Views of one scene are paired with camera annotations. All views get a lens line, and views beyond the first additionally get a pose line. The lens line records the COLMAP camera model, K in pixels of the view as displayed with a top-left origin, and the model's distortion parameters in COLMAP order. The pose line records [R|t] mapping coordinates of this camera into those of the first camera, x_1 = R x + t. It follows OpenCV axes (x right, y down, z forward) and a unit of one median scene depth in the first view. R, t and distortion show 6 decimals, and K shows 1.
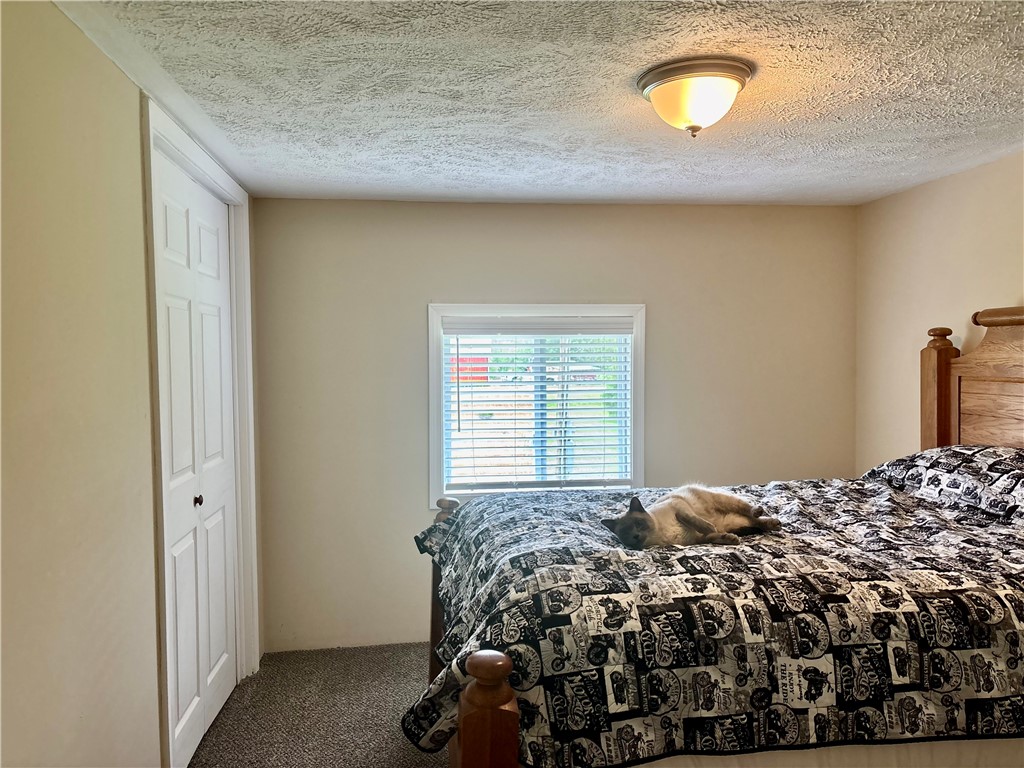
lens RADIAL K [[776.4, 0, 512.1], [0, 776.4, 397.8], [0, 0, 1]] dist [0.038258, -0.048366]
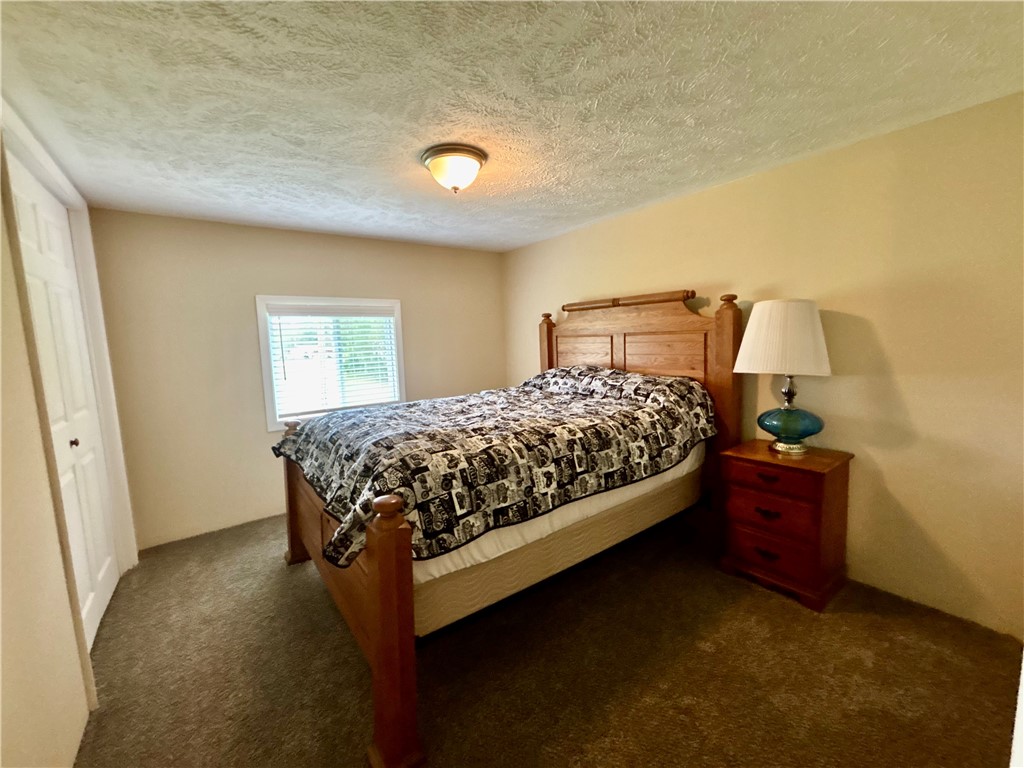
lens RADIAL K [[414.5, 0, 508.2], [0, 414.5, 387.6], [0, 0, 1]] dist [0.001192, -0.000845]
pose [[0.872204, -0.077633, 0.482943, -0.132371], [0.050463, 0.996338, 0.069024, 0.039495], [-0.486533, -0.035832, 0.872927, 0.096159]]
